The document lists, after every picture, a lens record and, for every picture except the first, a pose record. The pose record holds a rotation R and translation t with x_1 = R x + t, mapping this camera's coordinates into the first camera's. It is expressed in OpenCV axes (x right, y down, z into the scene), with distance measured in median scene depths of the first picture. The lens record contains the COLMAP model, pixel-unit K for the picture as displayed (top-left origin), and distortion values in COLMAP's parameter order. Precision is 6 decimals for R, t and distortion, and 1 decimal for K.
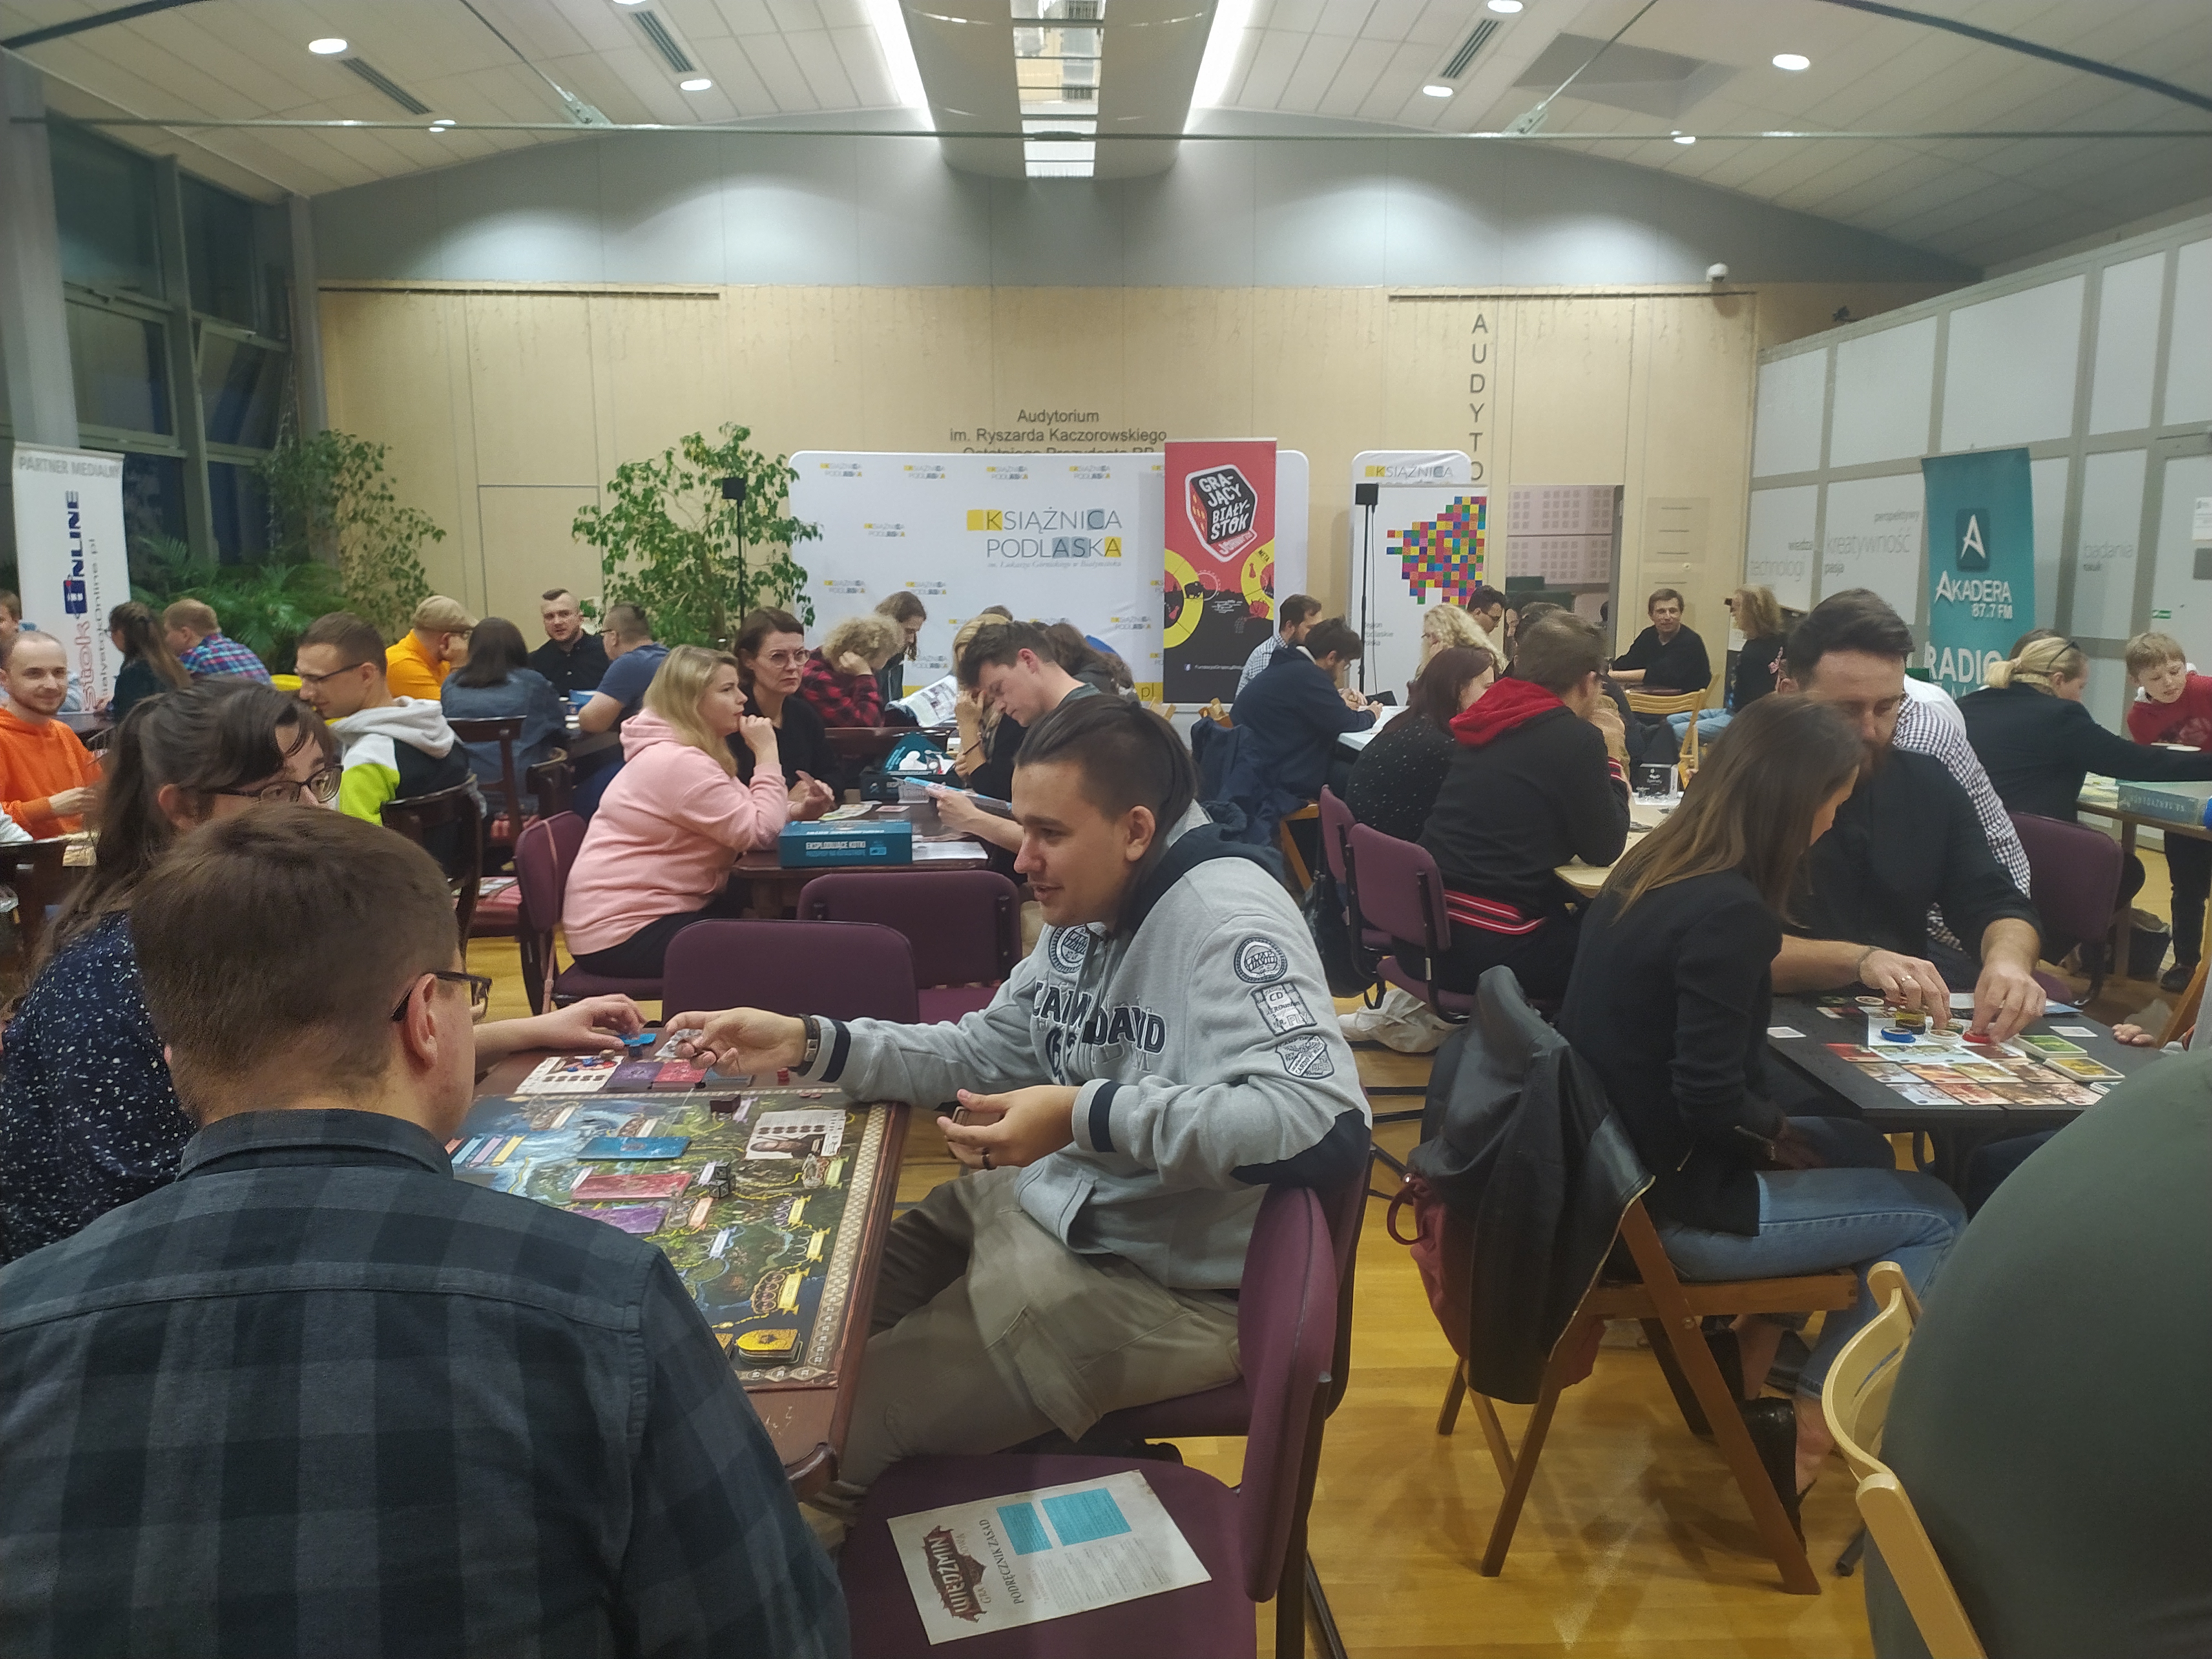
lens RADIAL K [[1645.8, 0, 1109.4], [0, 1645.8, 825.1], [0, 0, 1]] dist [0.070603, -0.071896]
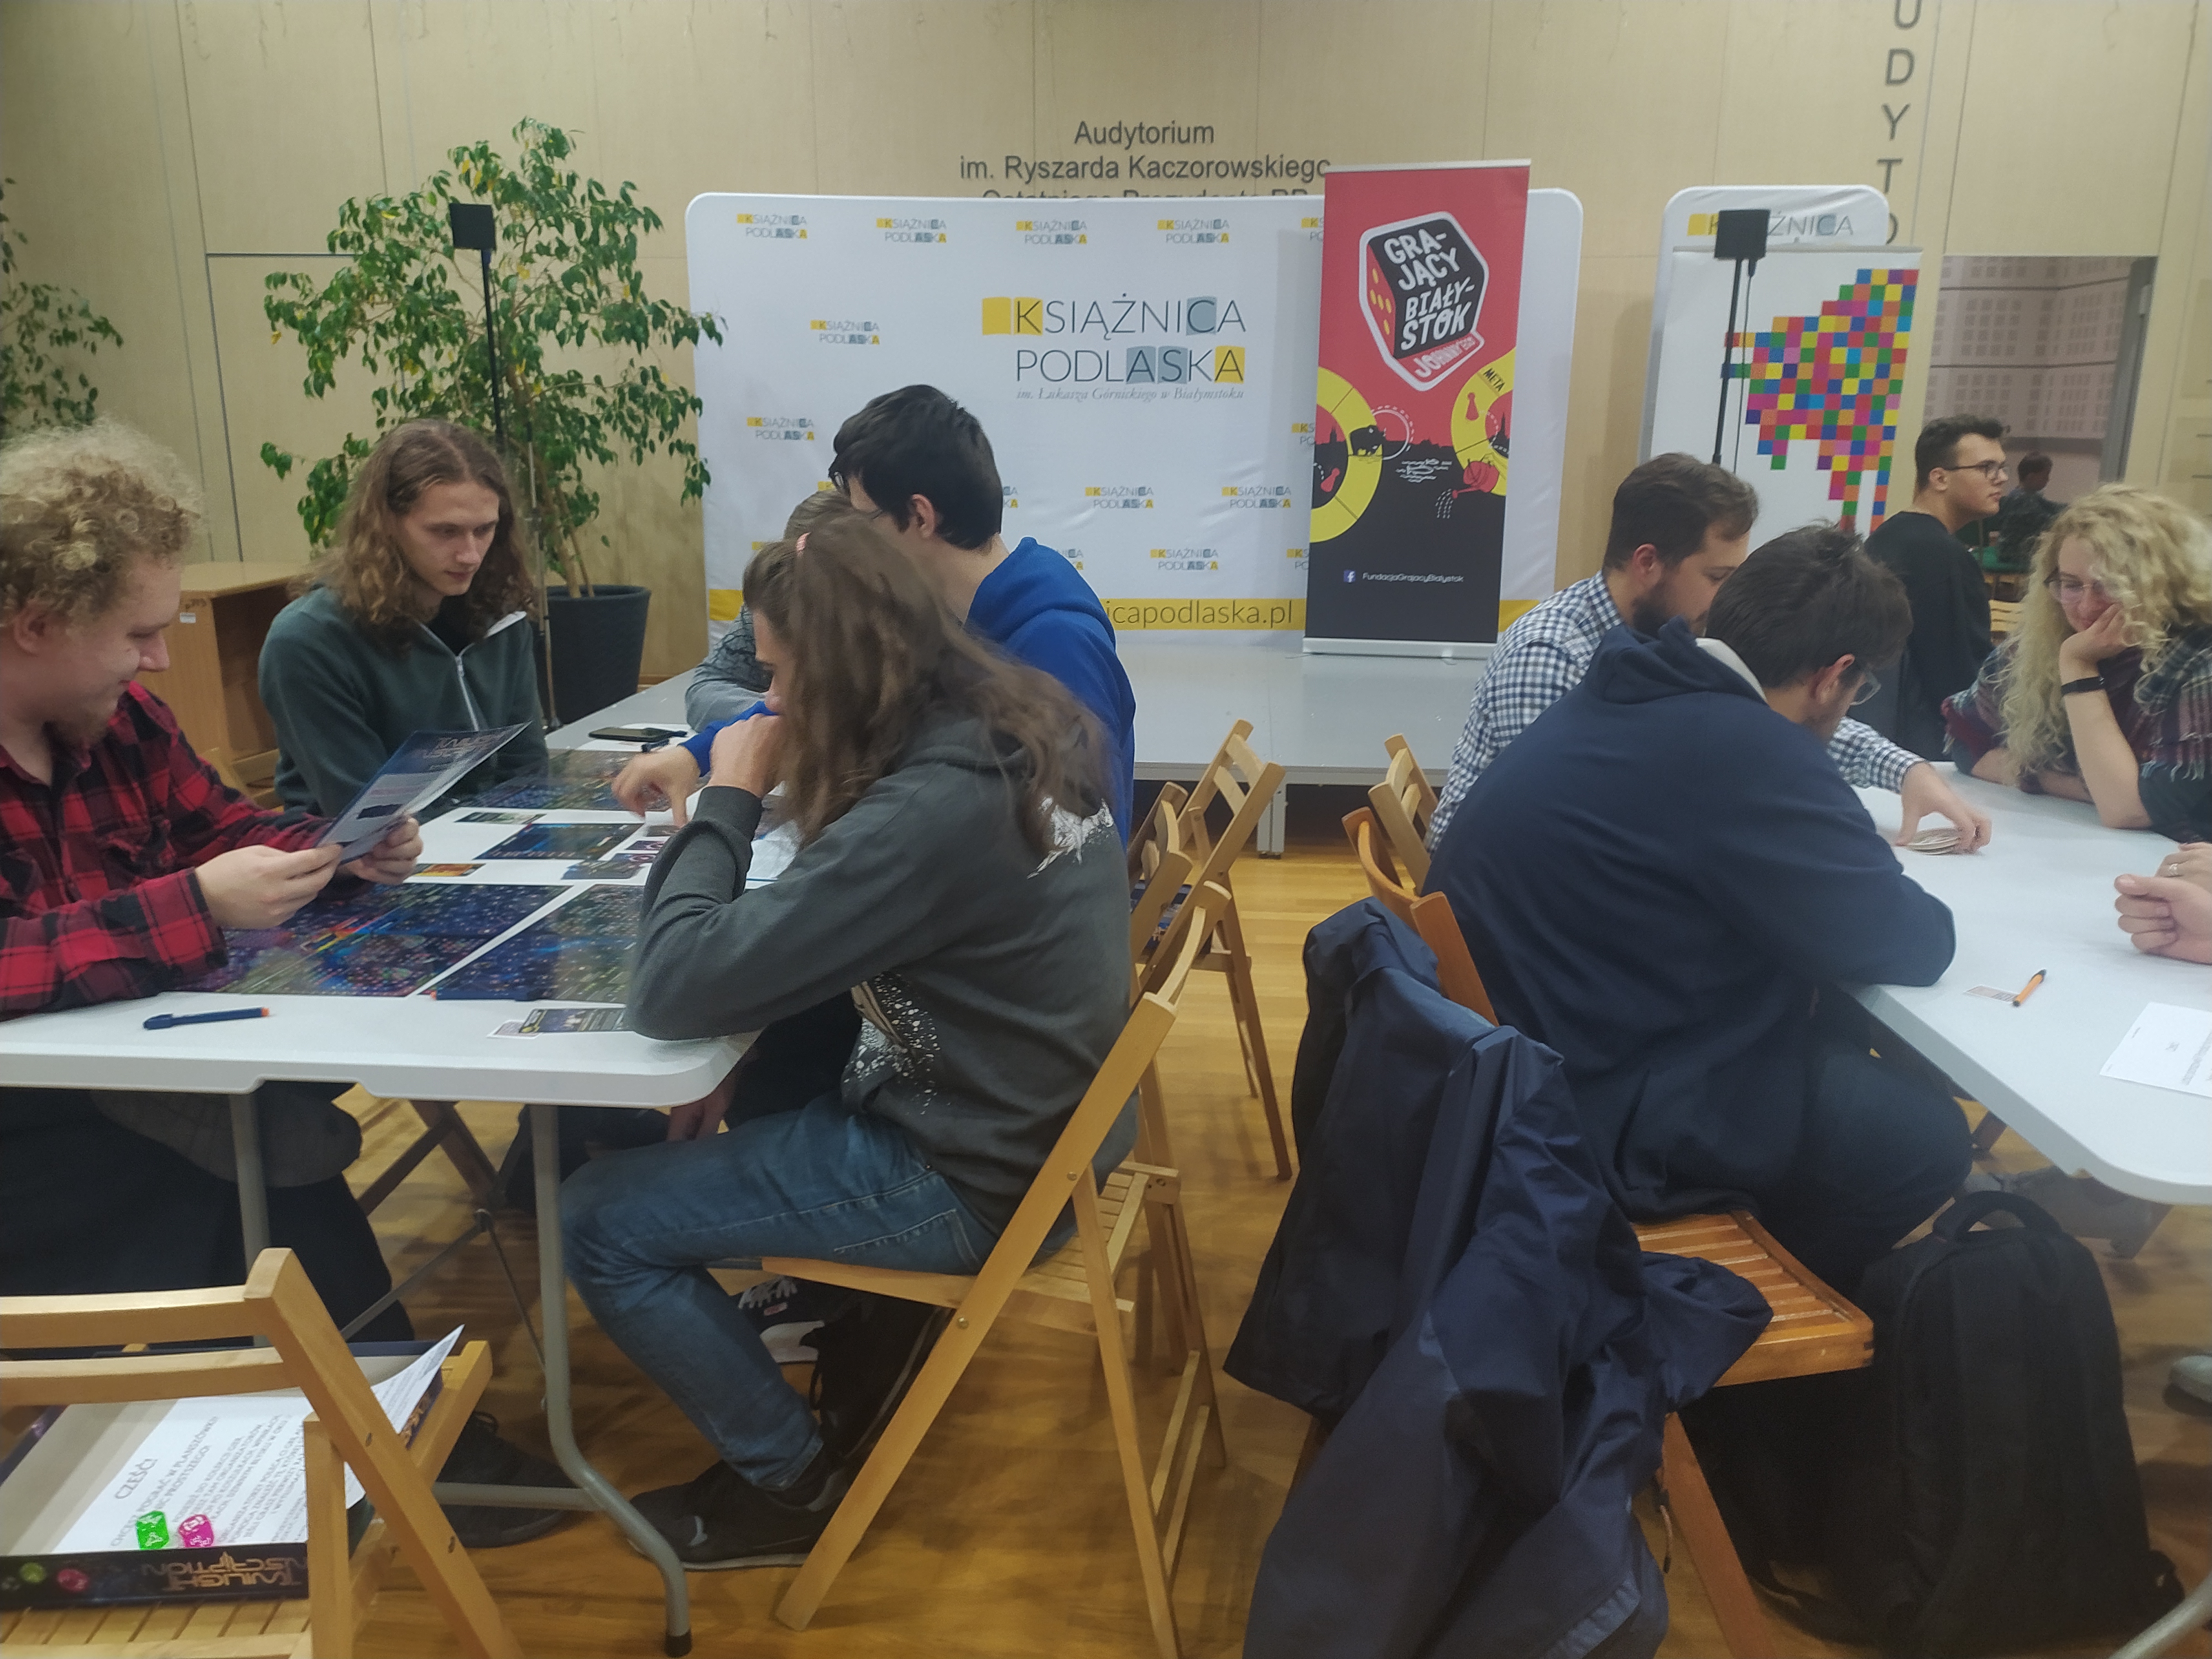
lens RADIAL K [[1645.8, 0, 1108.6], [0, 1645.8, 826.9], [0, 0, 1]] dist [0.070603, -0.071896]
pose [[0.994031, 0.035720, -0.103083, 0.026262], [-0.026828, 0.995900, 0.086393, -0.056185], [0.105746, -0.083112, 0.990914, 0.409684]]
